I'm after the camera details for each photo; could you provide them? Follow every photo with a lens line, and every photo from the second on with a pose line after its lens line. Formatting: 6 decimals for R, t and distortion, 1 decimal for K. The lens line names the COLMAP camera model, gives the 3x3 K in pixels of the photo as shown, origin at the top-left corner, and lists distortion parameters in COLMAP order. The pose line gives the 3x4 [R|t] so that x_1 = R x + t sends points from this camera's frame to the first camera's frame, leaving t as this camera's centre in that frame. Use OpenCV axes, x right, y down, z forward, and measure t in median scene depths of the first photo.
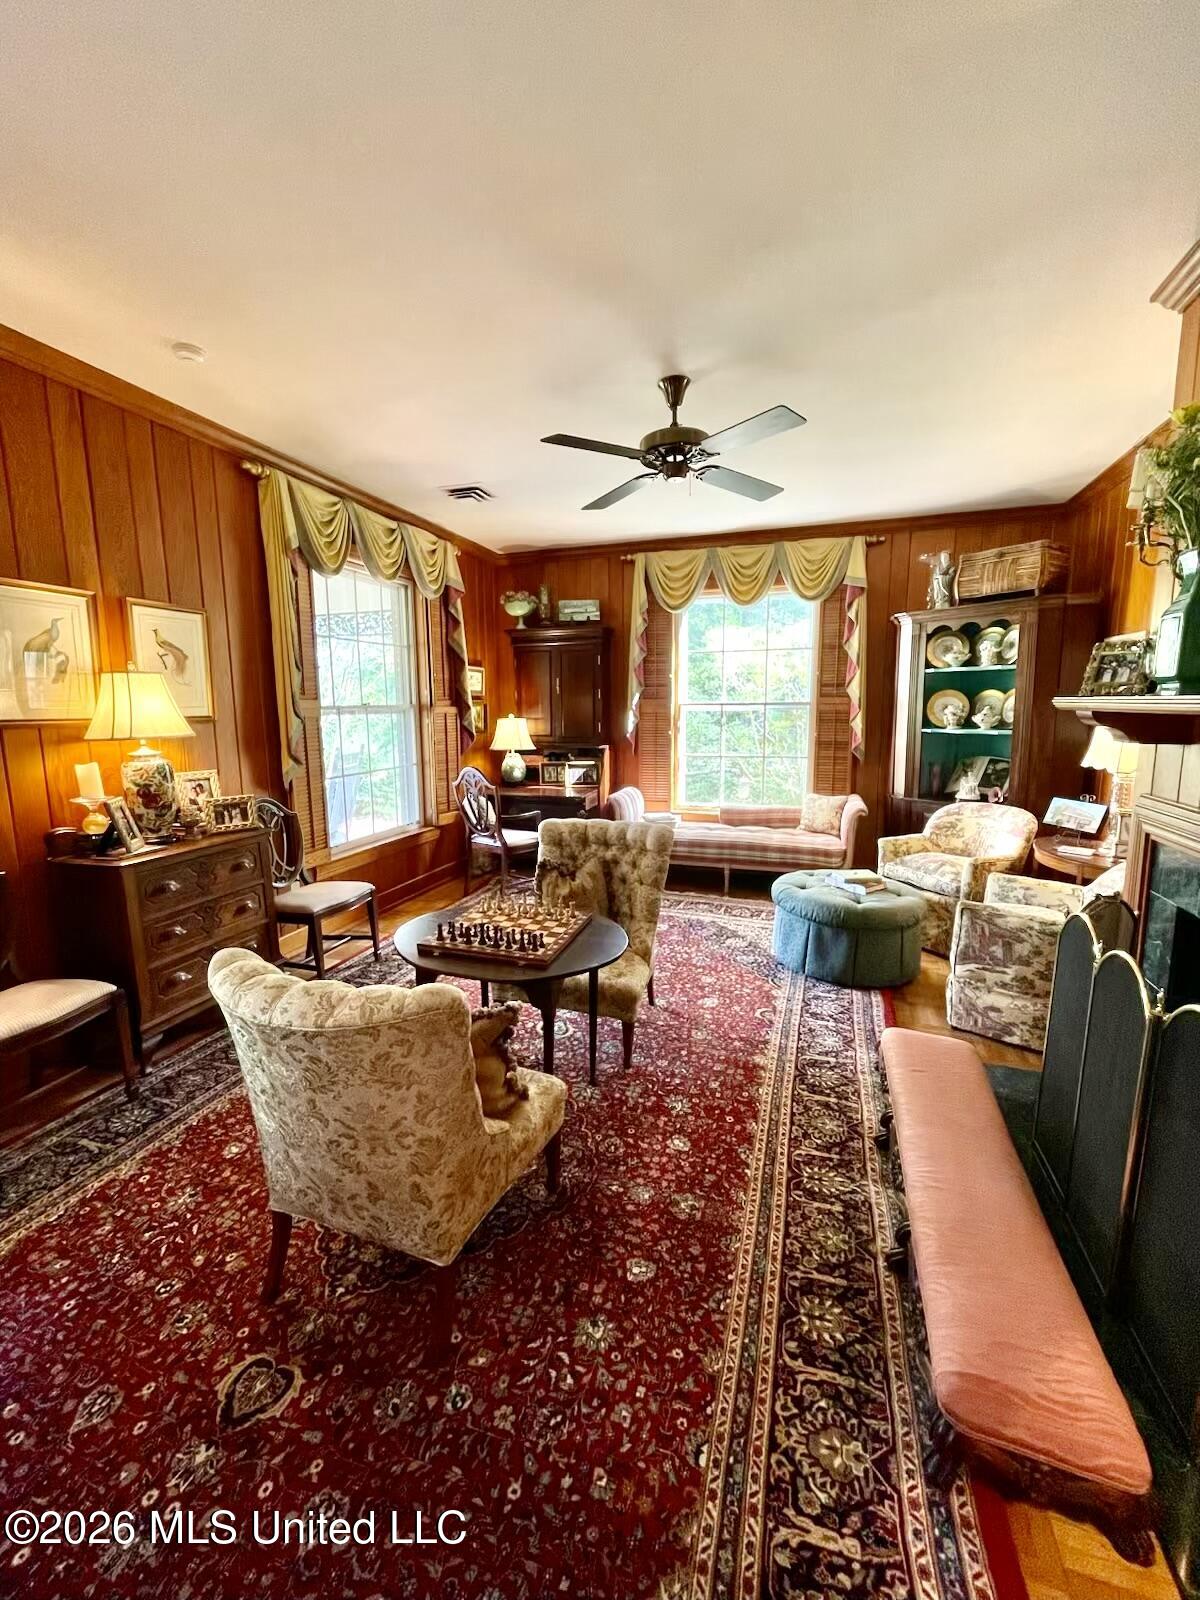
lens RADIAL K [[652.7, 0, 605.5], [0, 652.7, 800.2], [0, 0, 1]] dist [-0.003729, -0.000397]
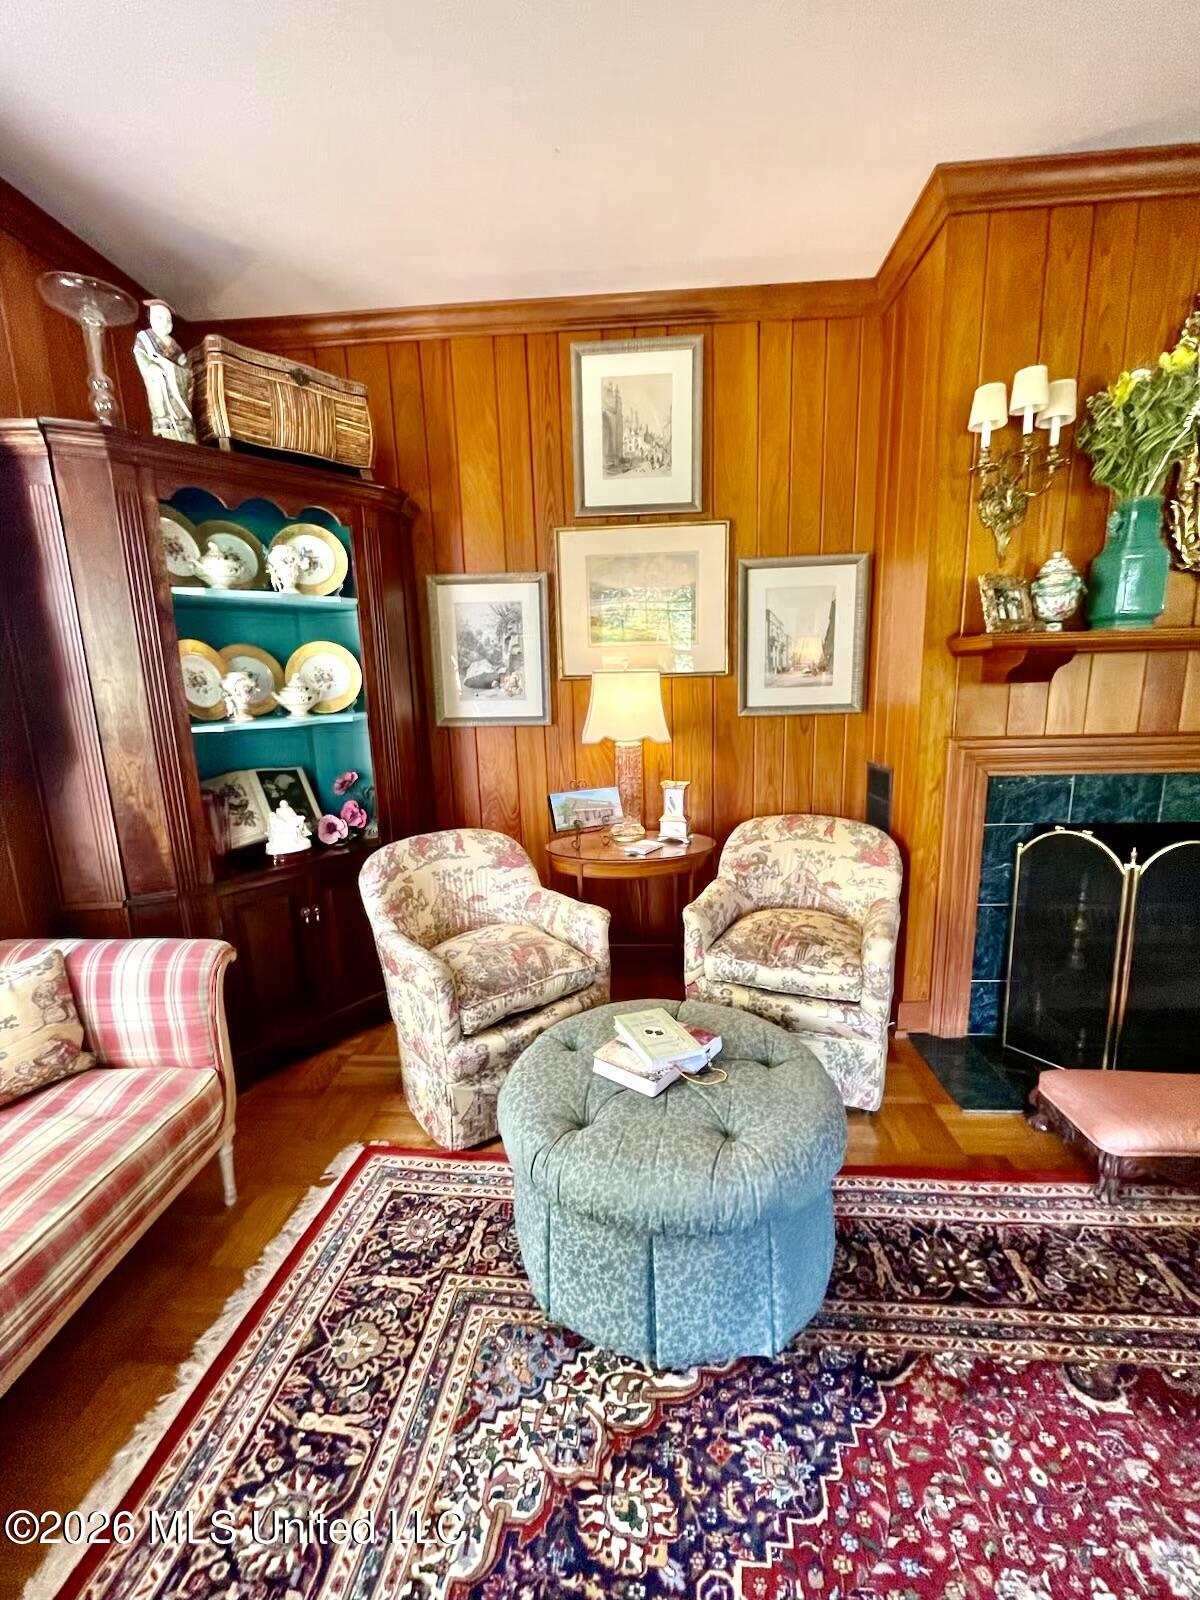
lens RADIAL K [[652.7, 0, 600.7], [0, 652.7, 799.5], [0, 0, 1]] dist [-0.003729, -0.000397]
pose [[-0.245621, -0.166895, 0.954891, -0.003610], [0.174432, 0.961378, 0.212897, -0.110134], [-0.953543, 0.218855, -0.207023, 0.861360]]
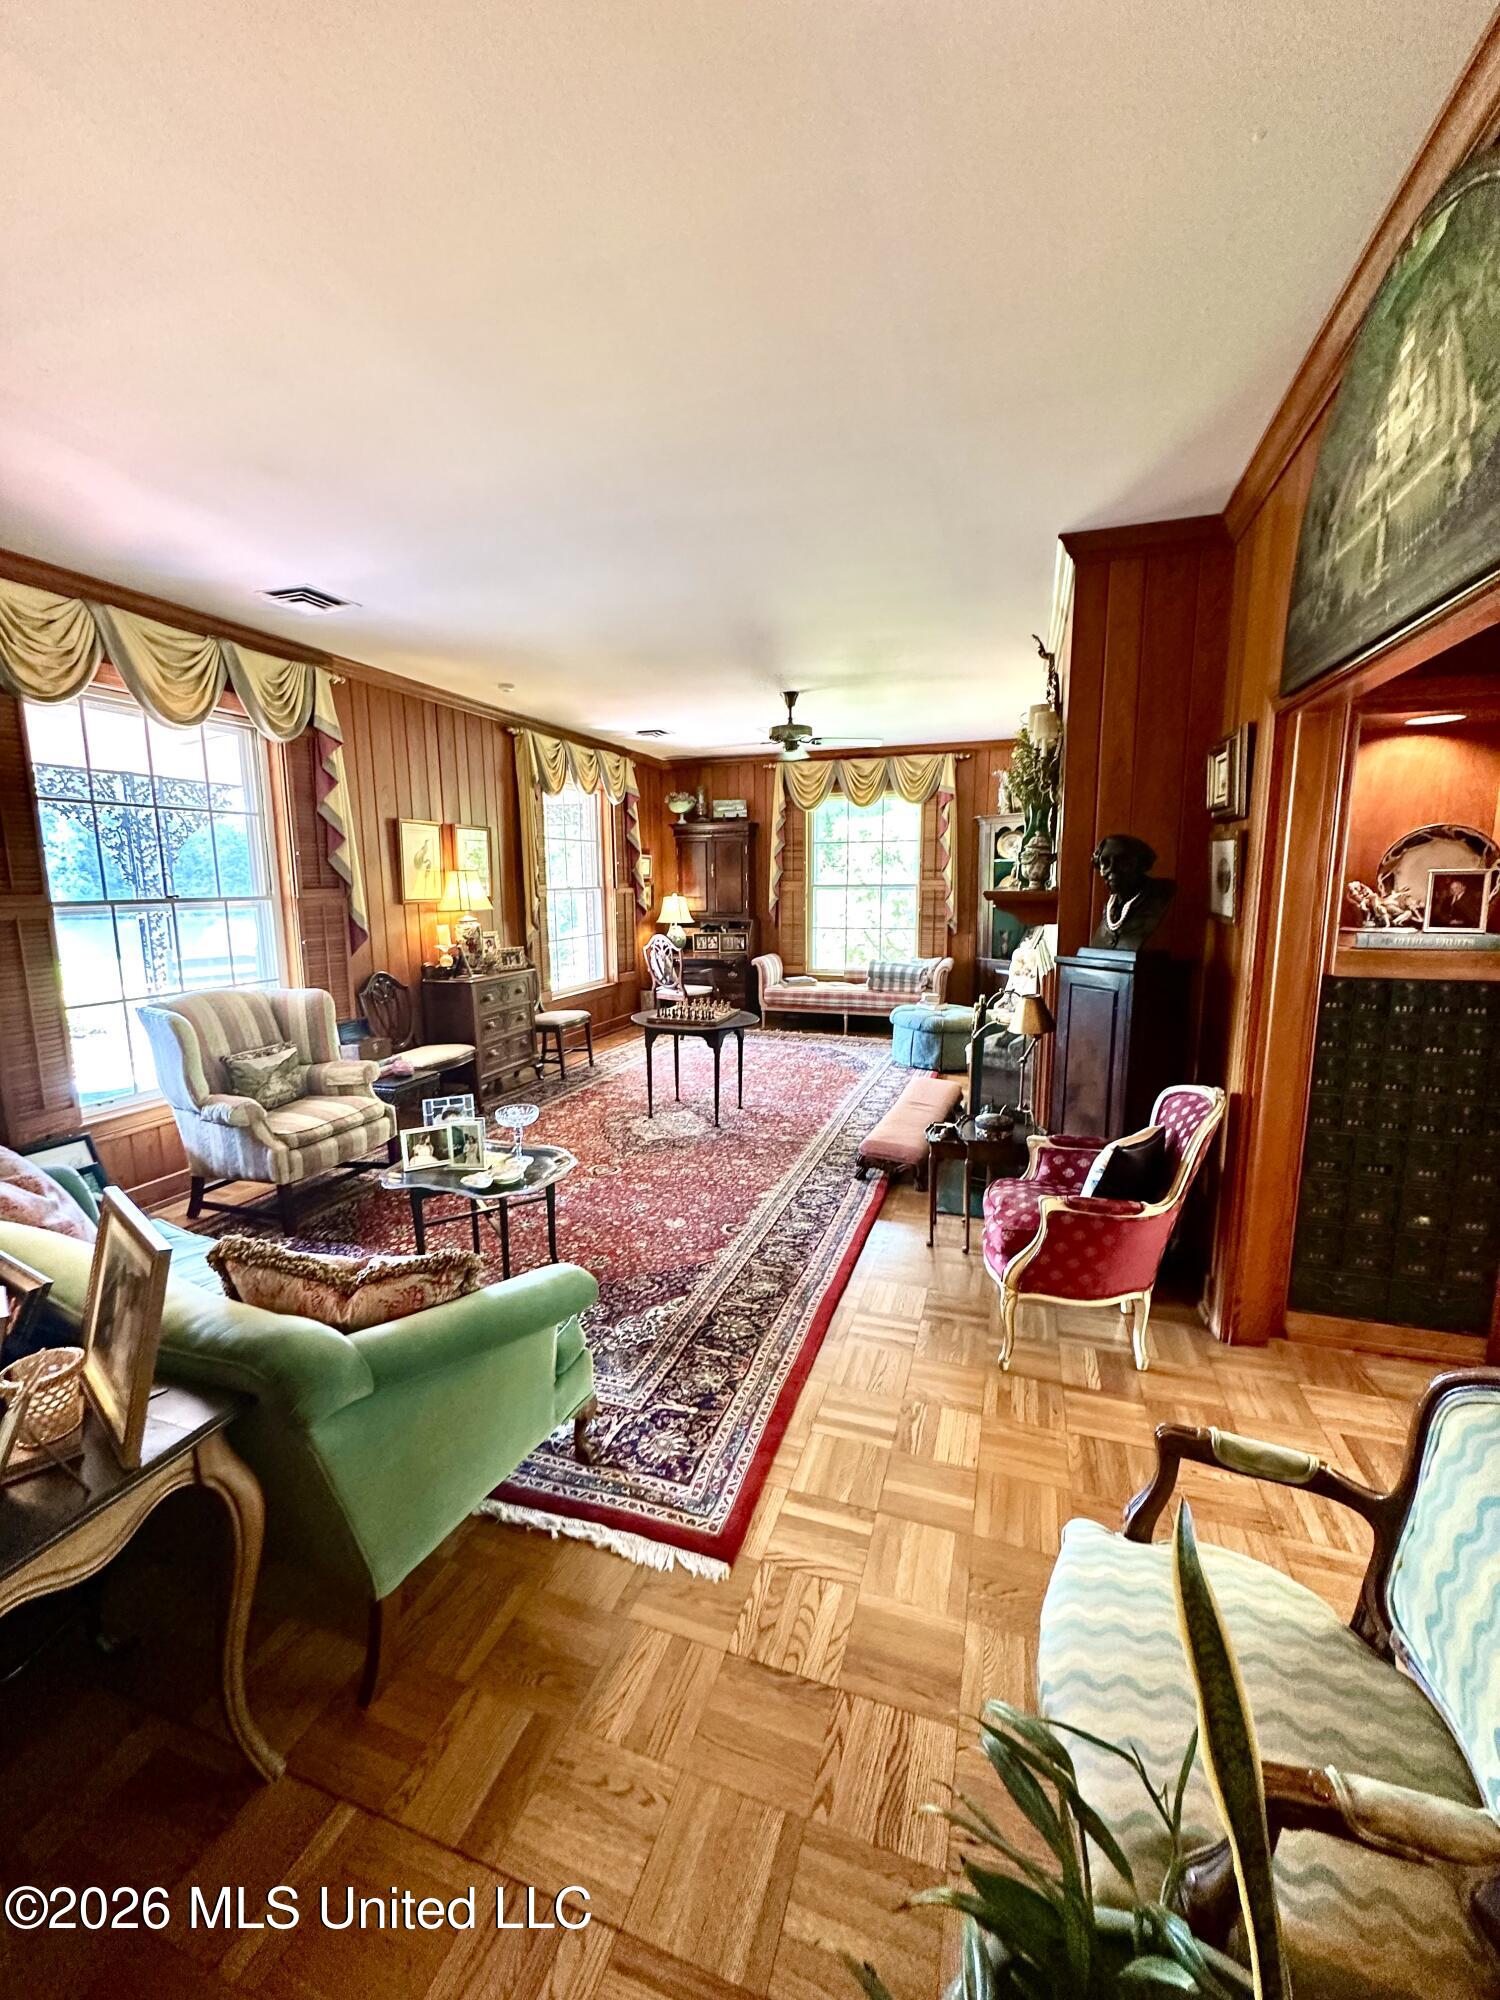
lens RADIAL K [[801.7, 0, 741.6], [0, 801.7, 1000.4], [0, 0, 1]] dist [-0.002317, -0.000007]
pose [[0.999820, 0.002069, -0.018882, 0.013226], [-0.001939, 0.999974, 0.006913, 0.072031], [0.018896, -0.006875, 0.999798, -0.623378]]
